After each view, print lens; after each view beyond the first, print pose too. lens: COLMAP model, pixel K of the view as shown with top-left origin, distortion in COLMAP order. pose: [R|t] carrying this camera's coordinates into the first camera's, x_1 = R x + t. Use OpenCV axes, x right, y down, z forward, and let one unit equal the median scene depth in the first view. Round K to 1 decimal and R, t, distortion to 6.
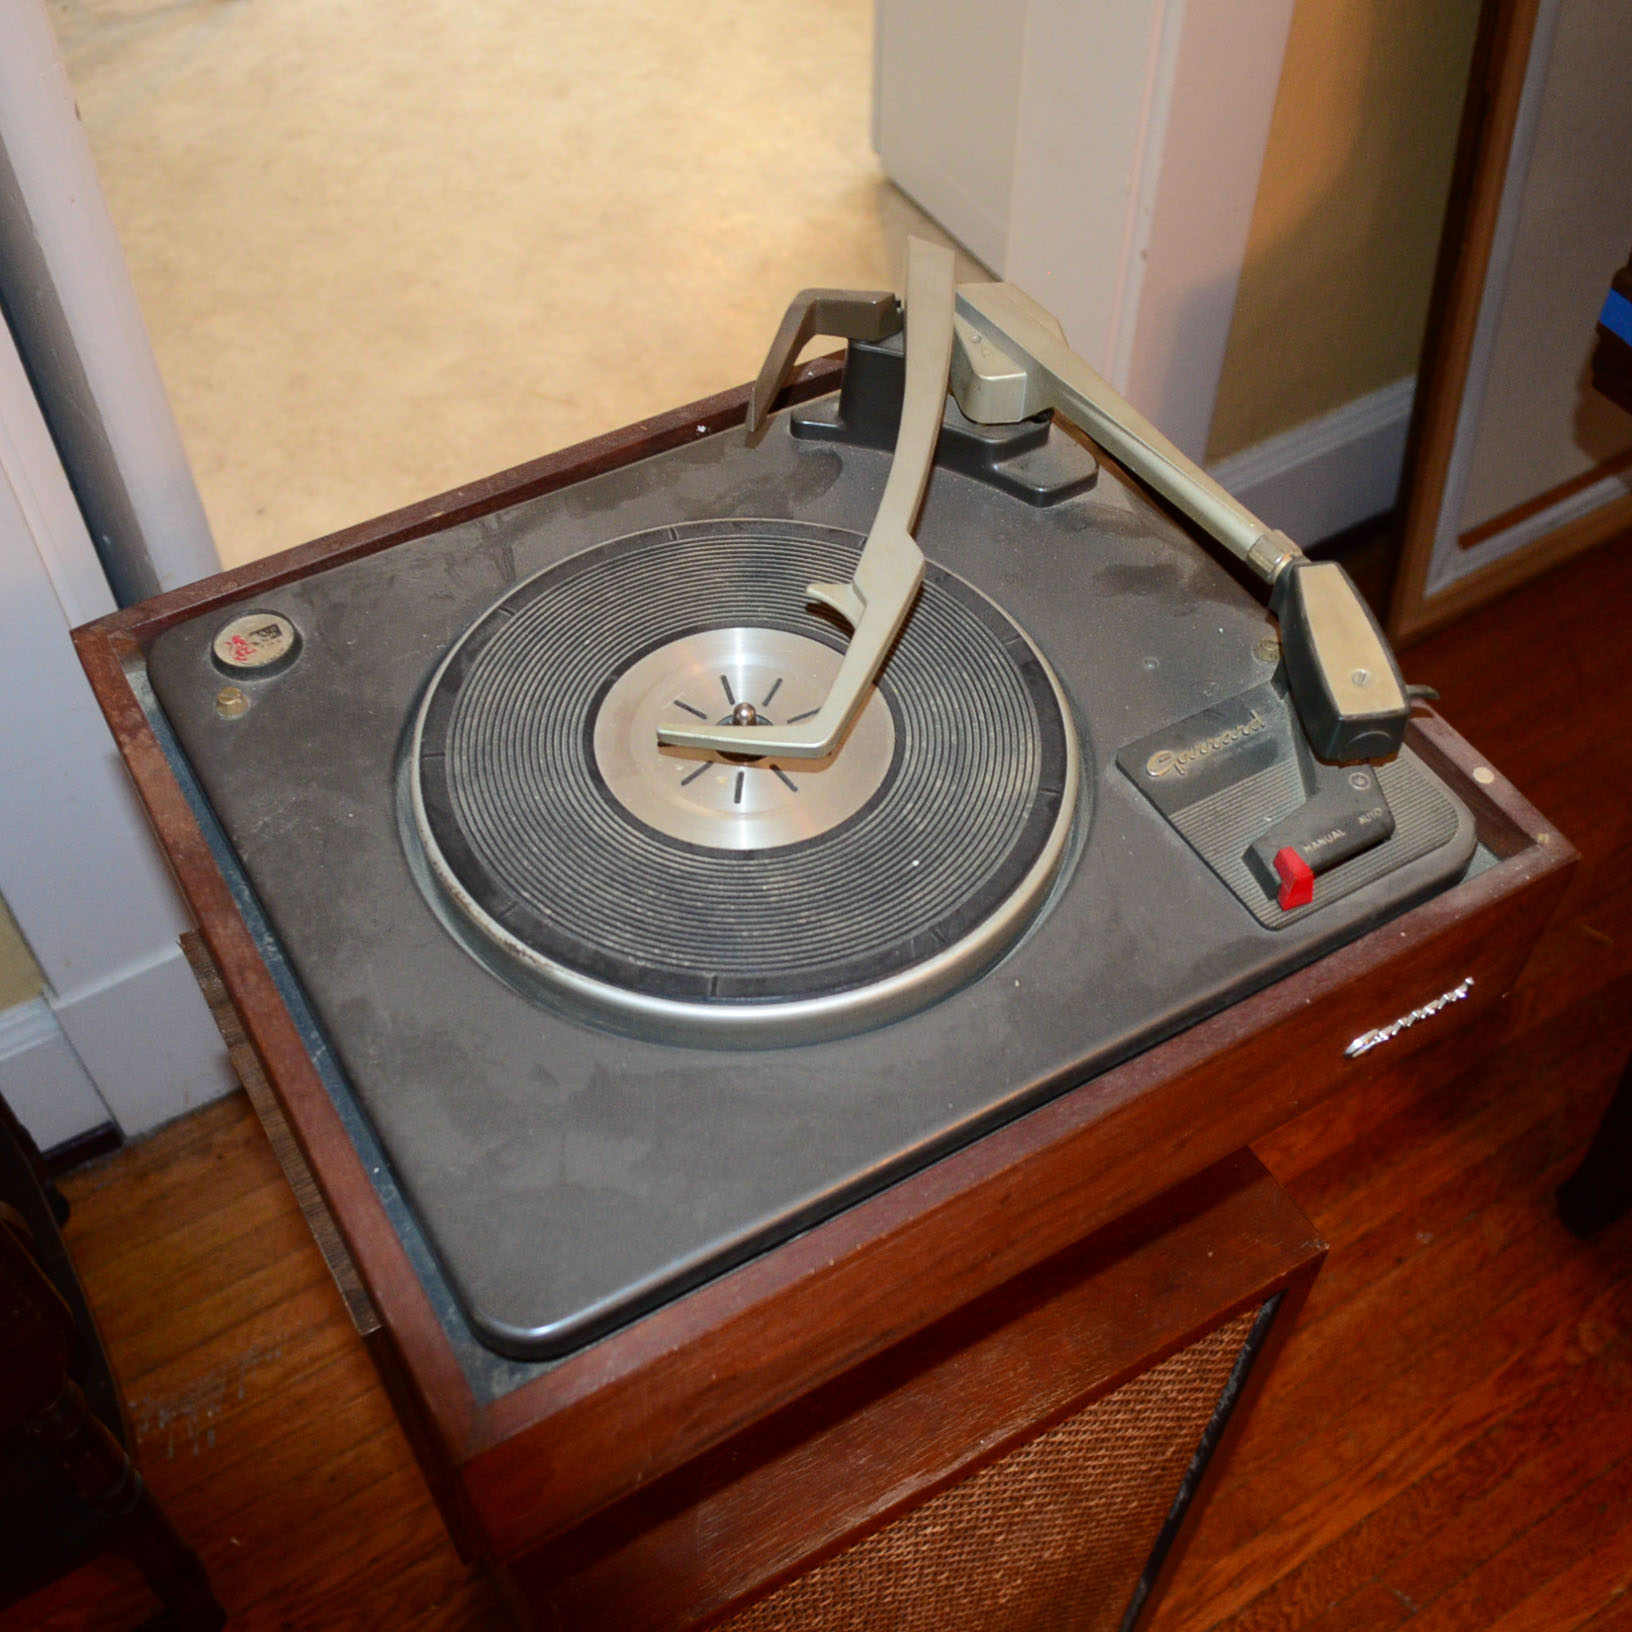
lens RADIAL K [[1913.0, 0, 819.2], [0, 1913.0, 809.5], [0, 0, 1]] dist [-0.011001, 0.000000]
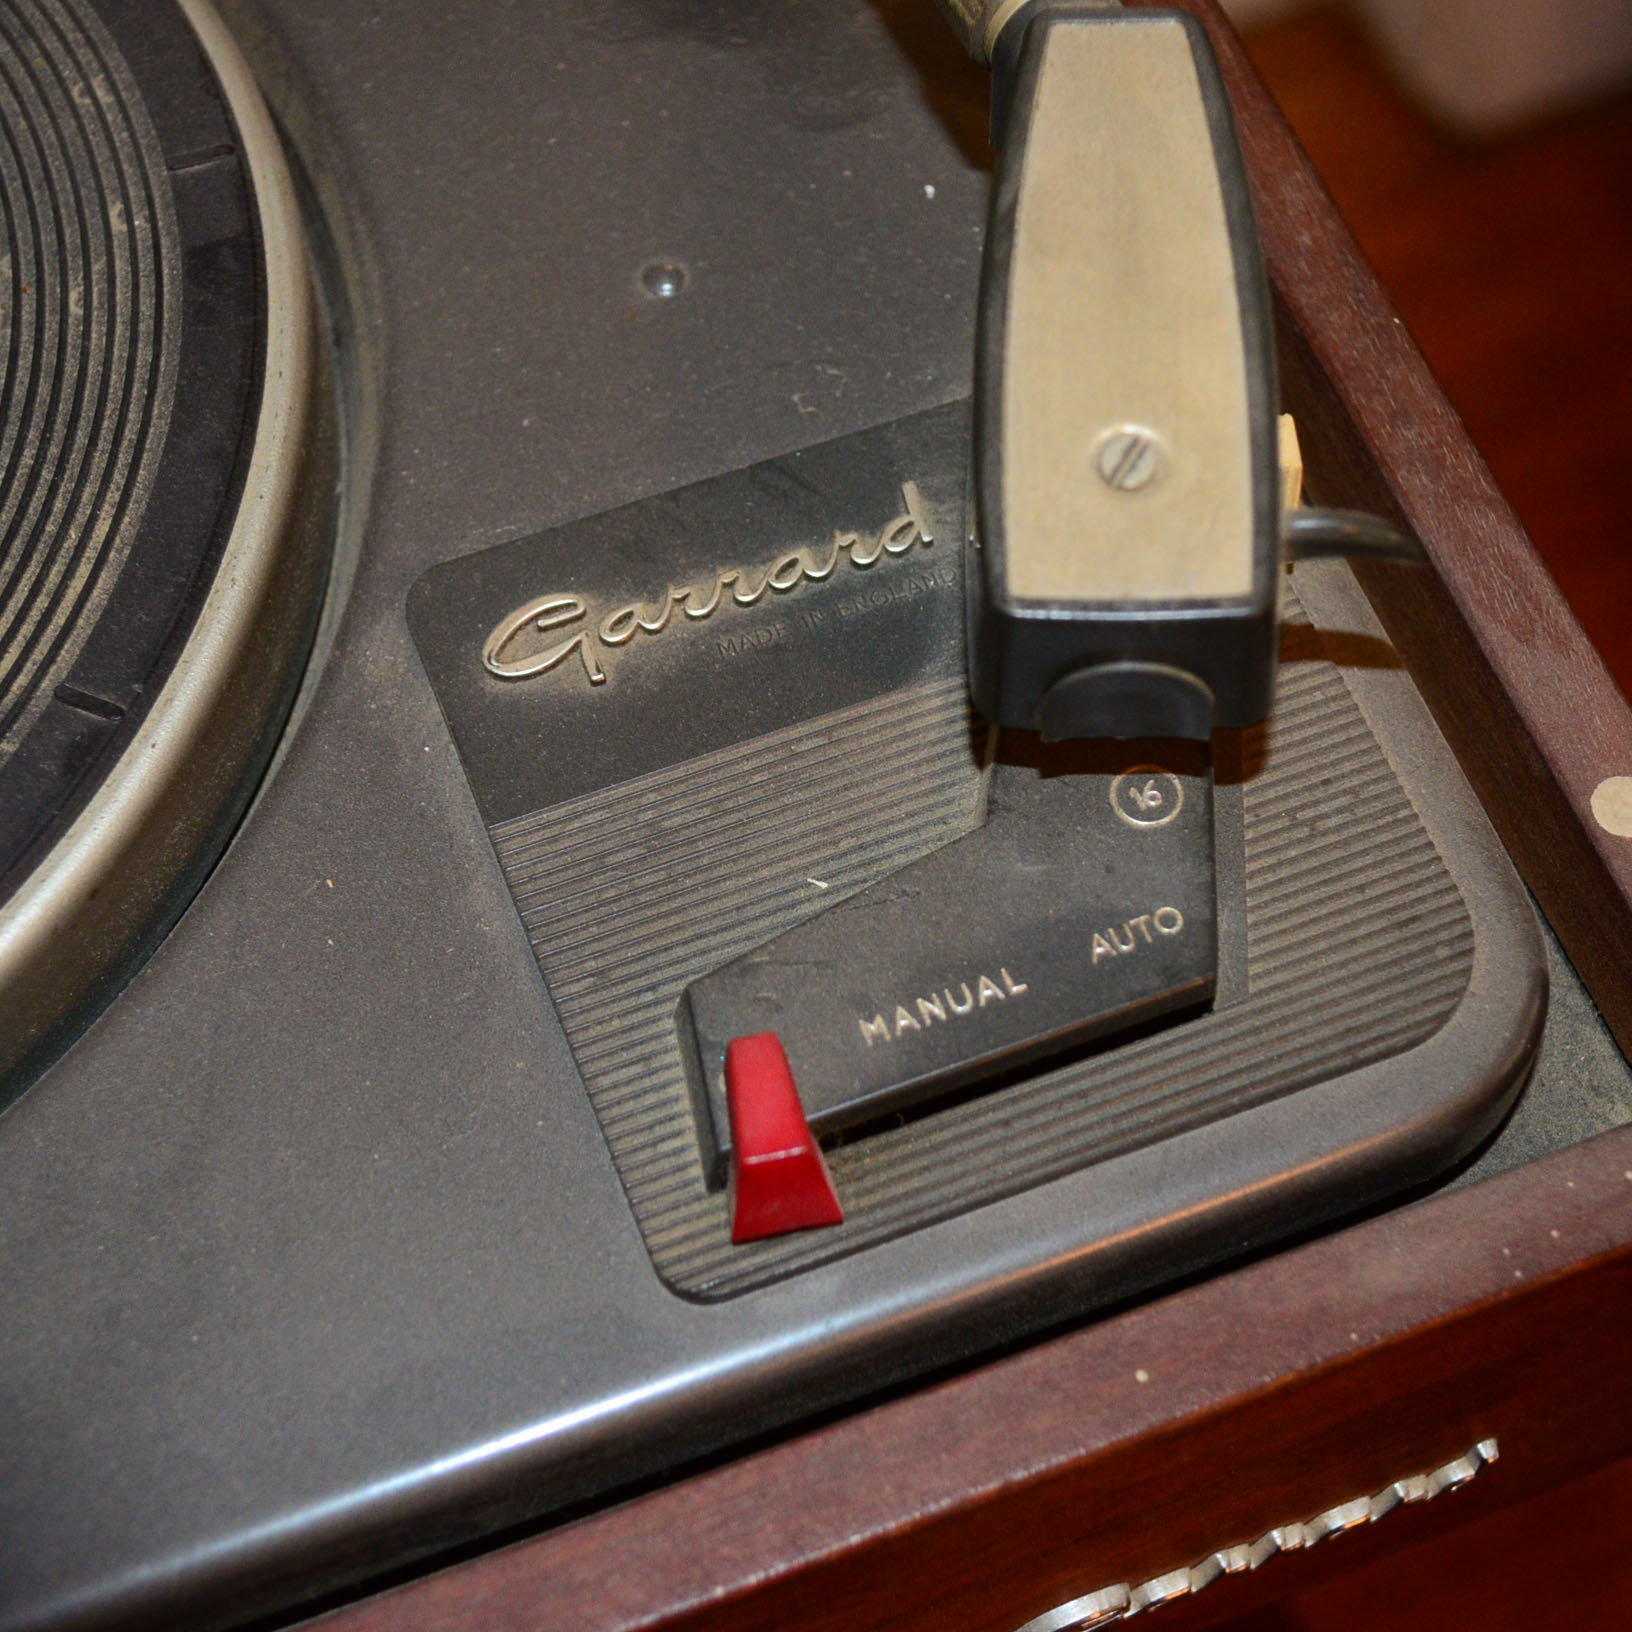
lens RADIAL K [[3442.8, 0, 817.1], [0, 3442.8, 818.3], [0, 0, 1]] dist [-0.157262, 0.000000]
pose [[0.986779, 0.126045, -0.101880, 0.280072], [-0.108262, 0.980436, 0.164391, -0.089420], [0.120608, -0.151187, 0.981120, 0.470461]]
